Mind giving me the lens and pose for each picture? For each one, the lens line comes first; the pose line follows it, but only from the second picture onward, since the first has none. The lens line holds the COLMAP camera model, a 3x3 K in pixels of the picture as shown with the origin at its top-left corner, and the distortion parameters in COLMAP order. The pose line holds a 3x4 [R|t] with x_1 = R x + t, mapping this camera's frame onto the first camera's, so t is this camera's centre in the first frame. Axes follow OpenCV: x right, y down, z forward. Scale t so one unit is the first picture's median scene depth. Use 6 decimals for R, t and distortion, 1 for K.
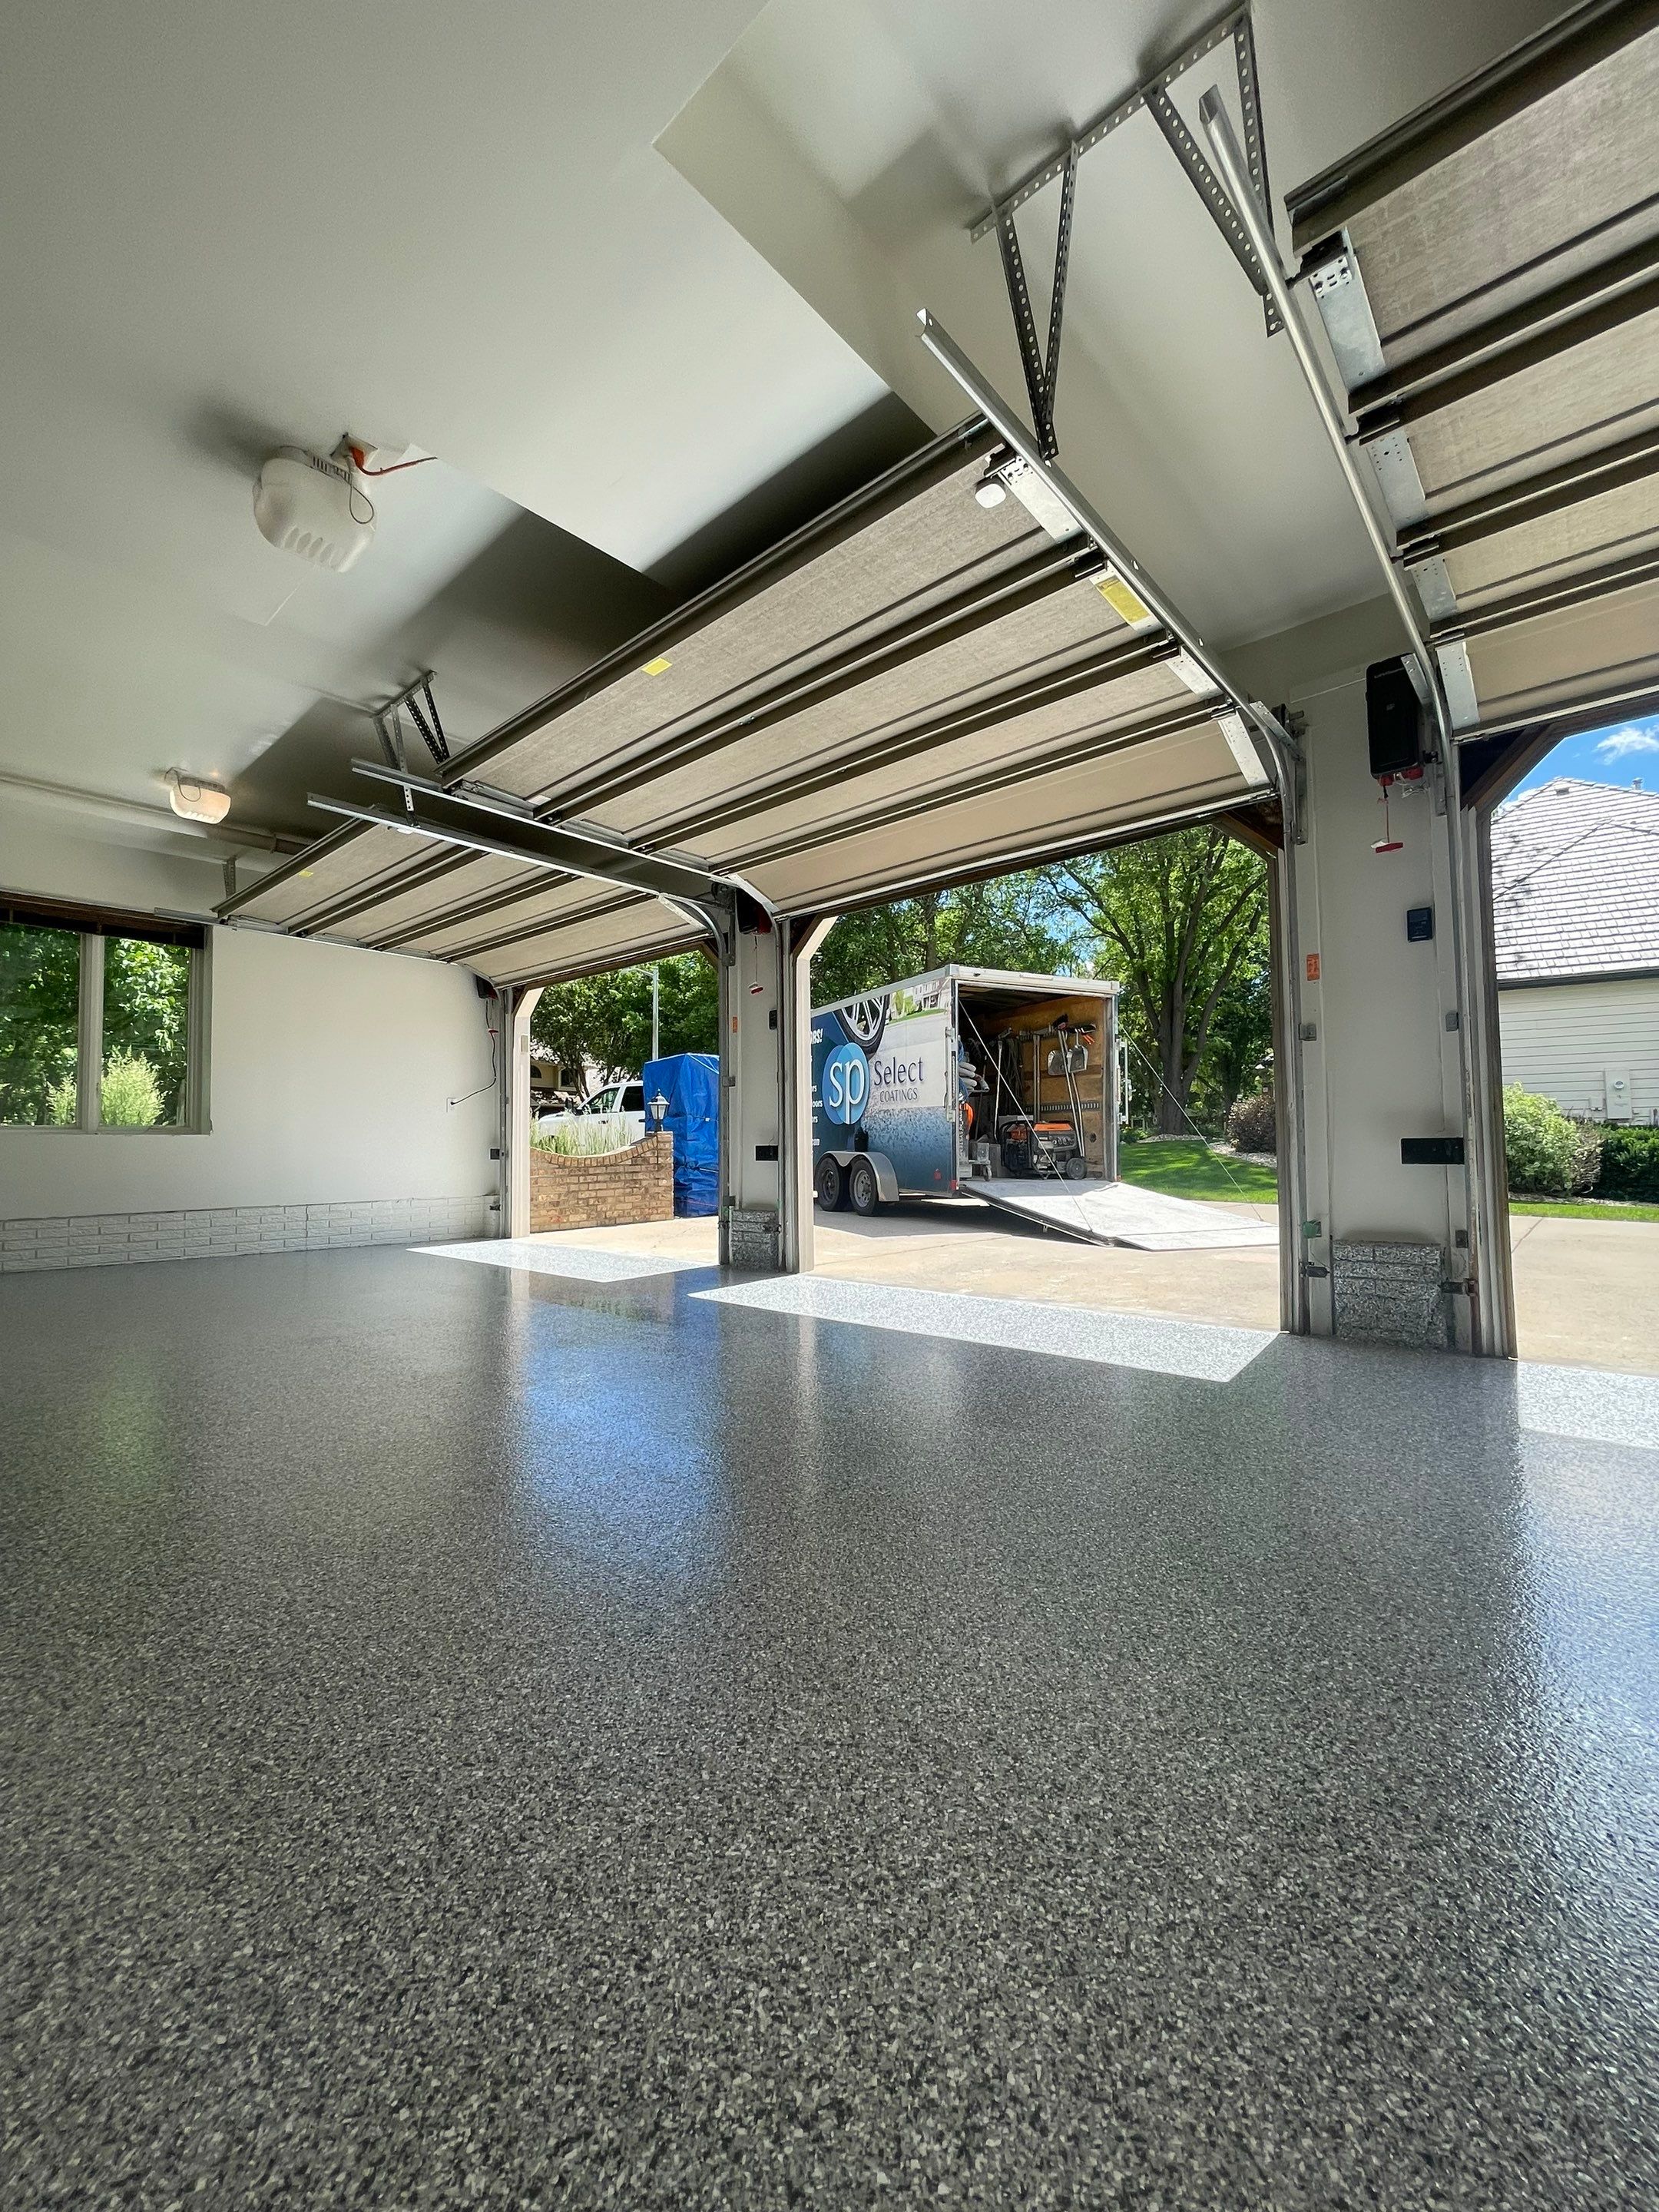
lens RADIAL K [[886.8, 0, 816.7], [0, 886.8, 1108.9], [0, 0, 1]] dist [-0.006177, 0.000255]
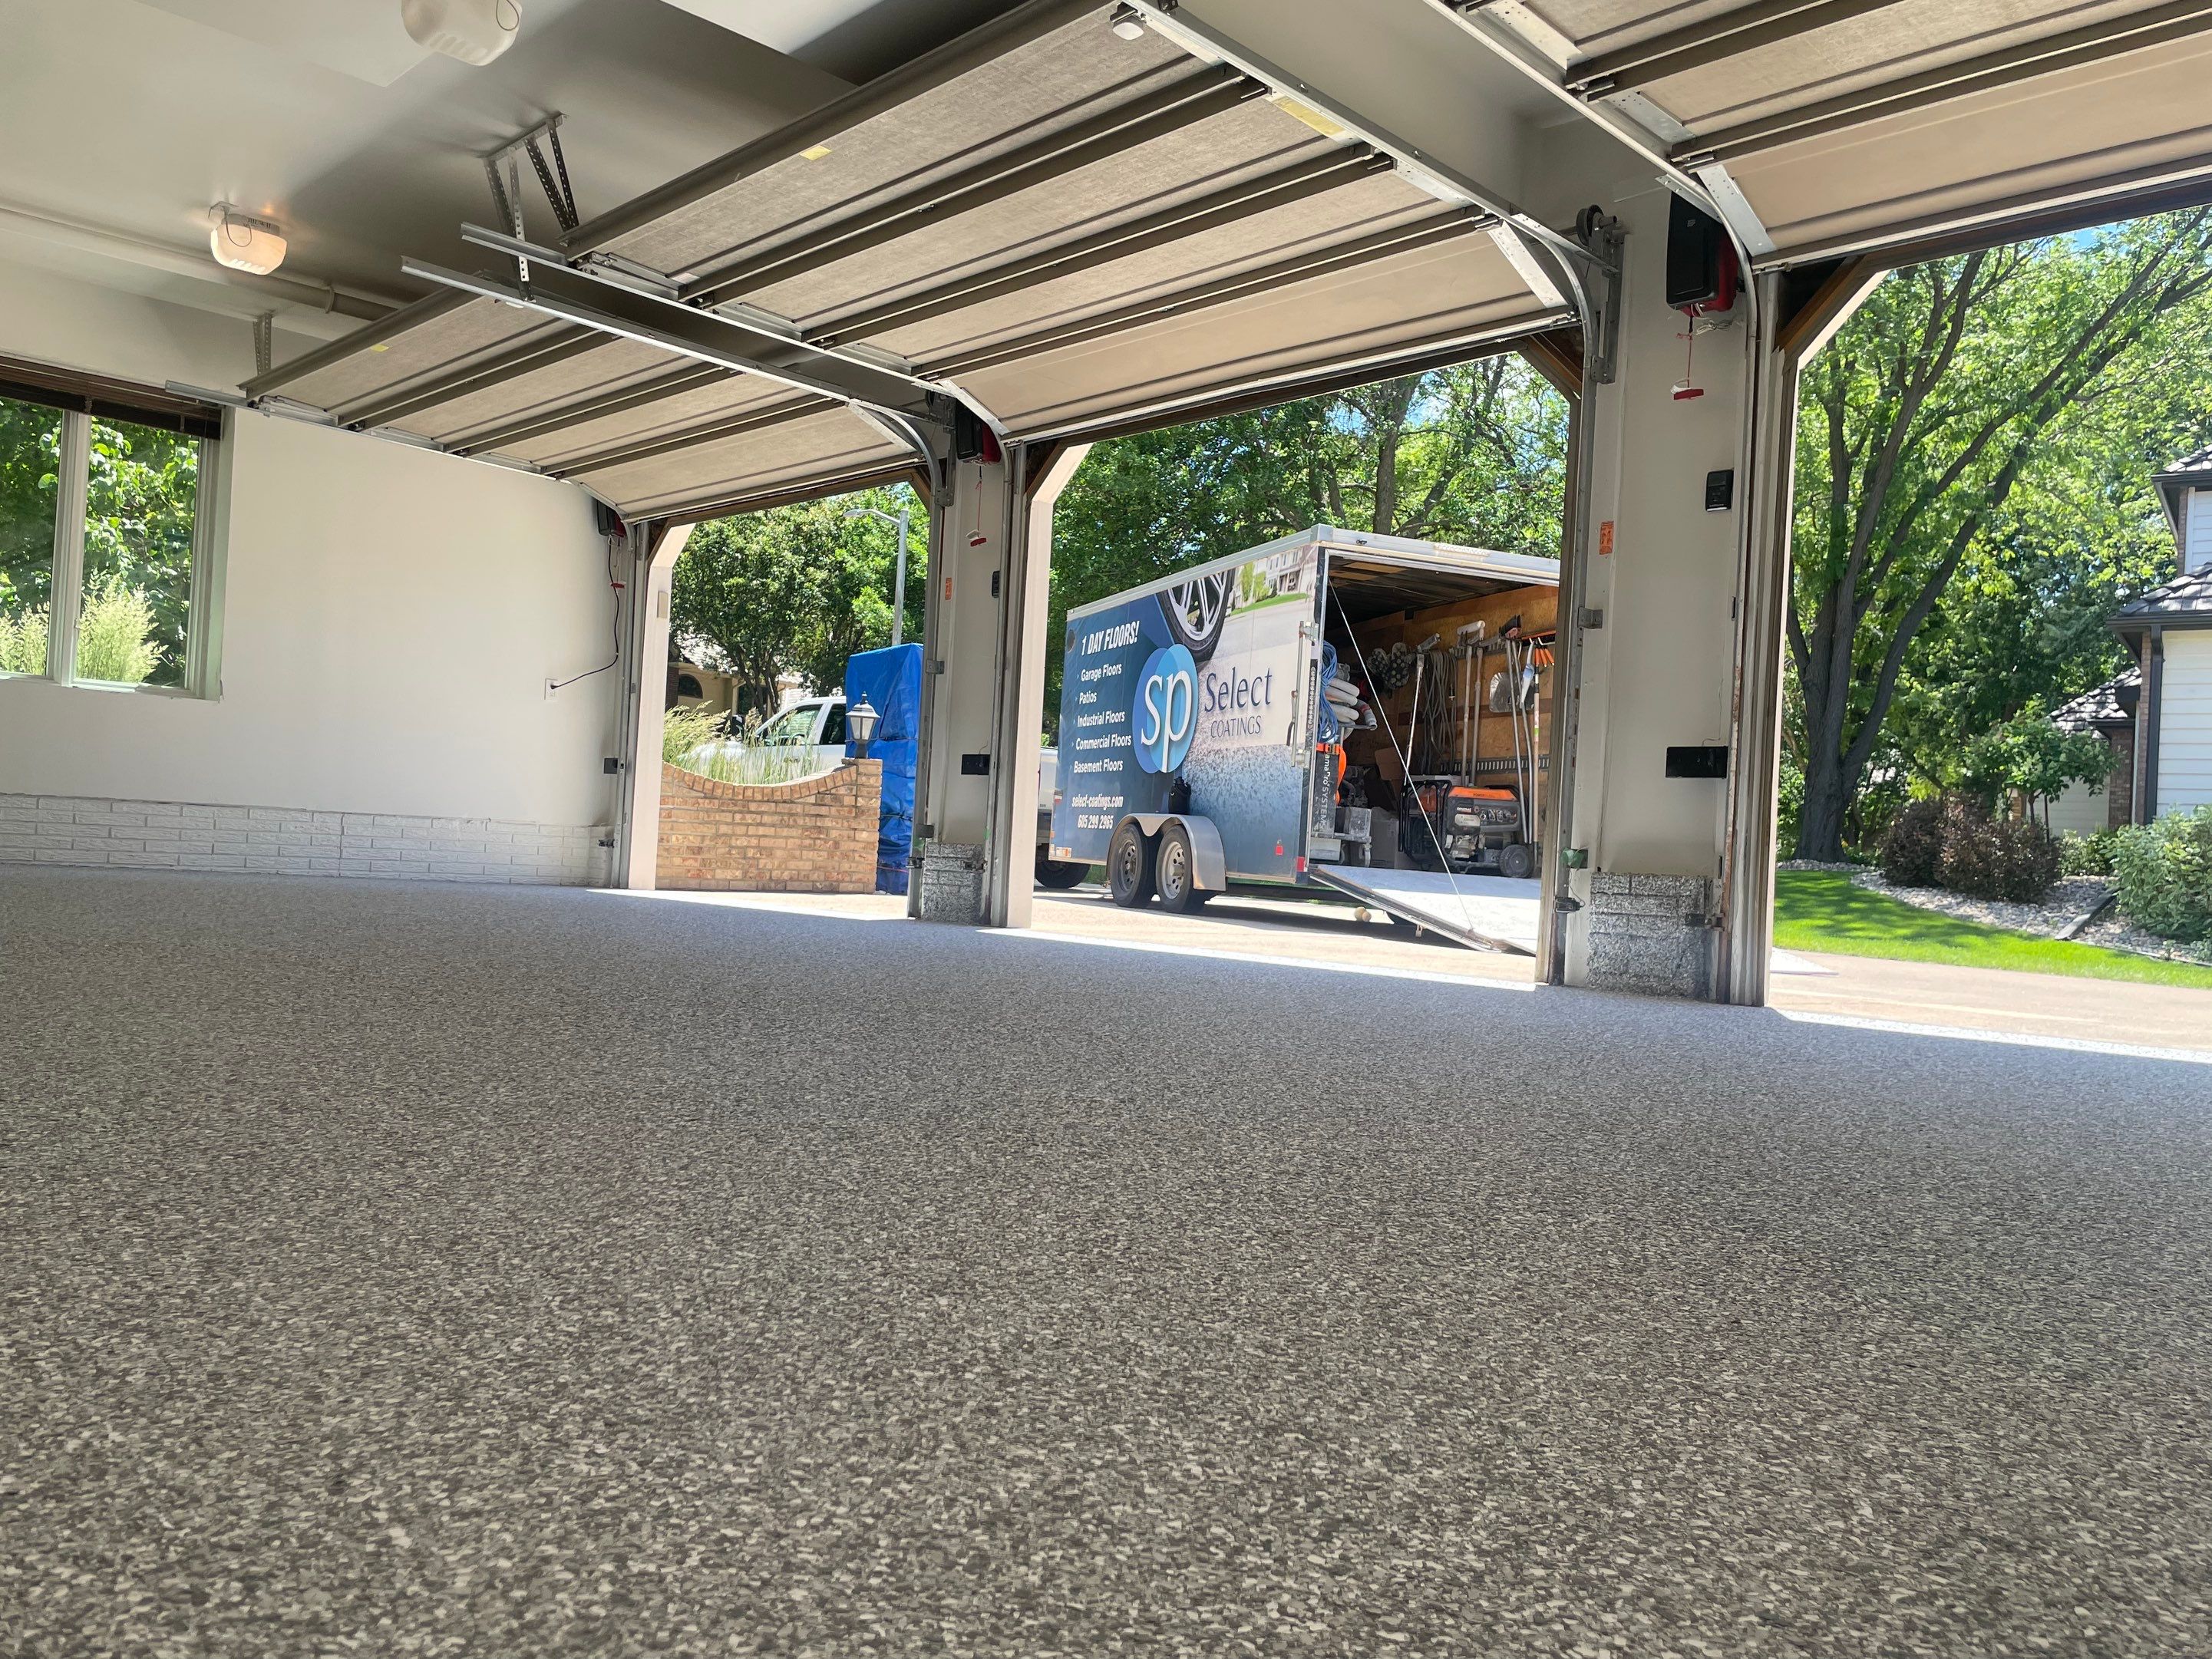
lens RADIAL K [[1663.4, 0, 1107.9], [0, 1663.4, 847.1], [0, 0, 1]] dist [0.073183, -0.090172]
pose [[0.996075, 0.064322, -0.060803, 0.144610], [-0.062356, 0.997485, 0.033692, 0.066077], [0.062817, -0.029768, 0.997581, -0.379837]]
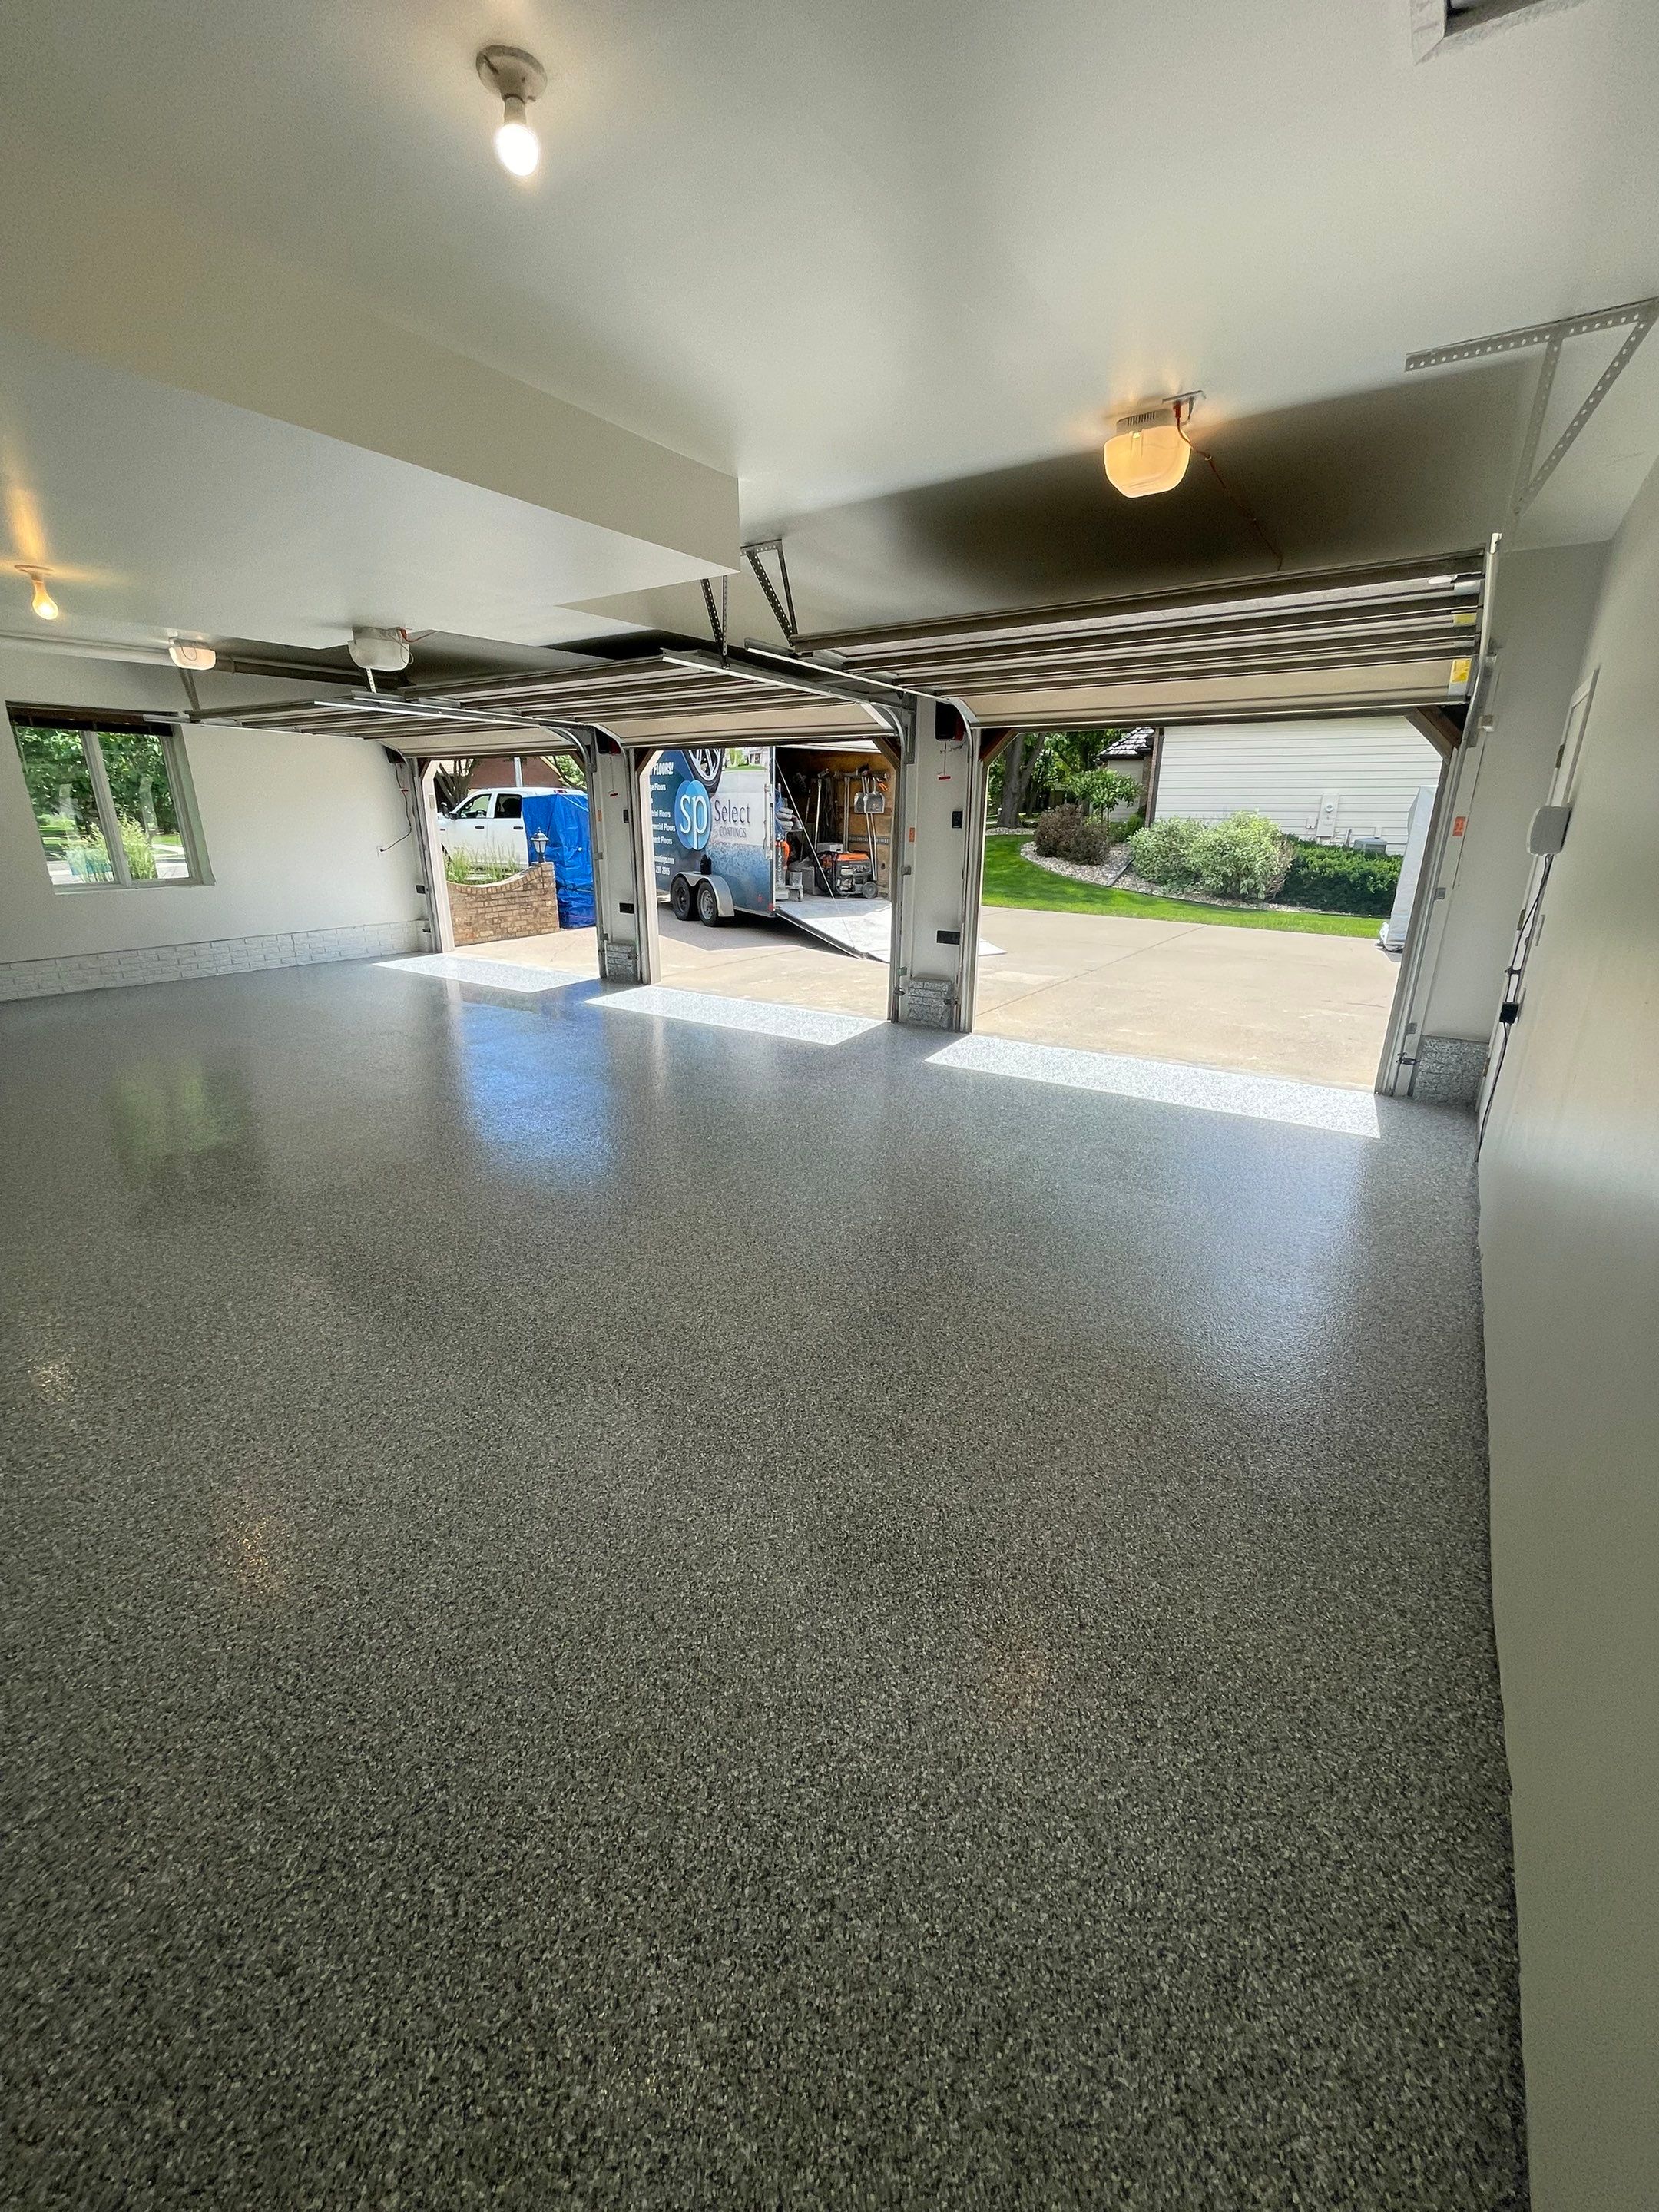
lens RADIAL K [[886.8, 0, 826.7], [0, 886.8, 1111.9], [0, 0, 1]] dist [-0.006177, 0.000255]
pose [[0.989484, -0.029328, 0.141637, 0.061864], [-0.024191, 0.931880, 0.361959, -0.192837], [-0.142604, -0.361579, 0.921371, -0.626396]]
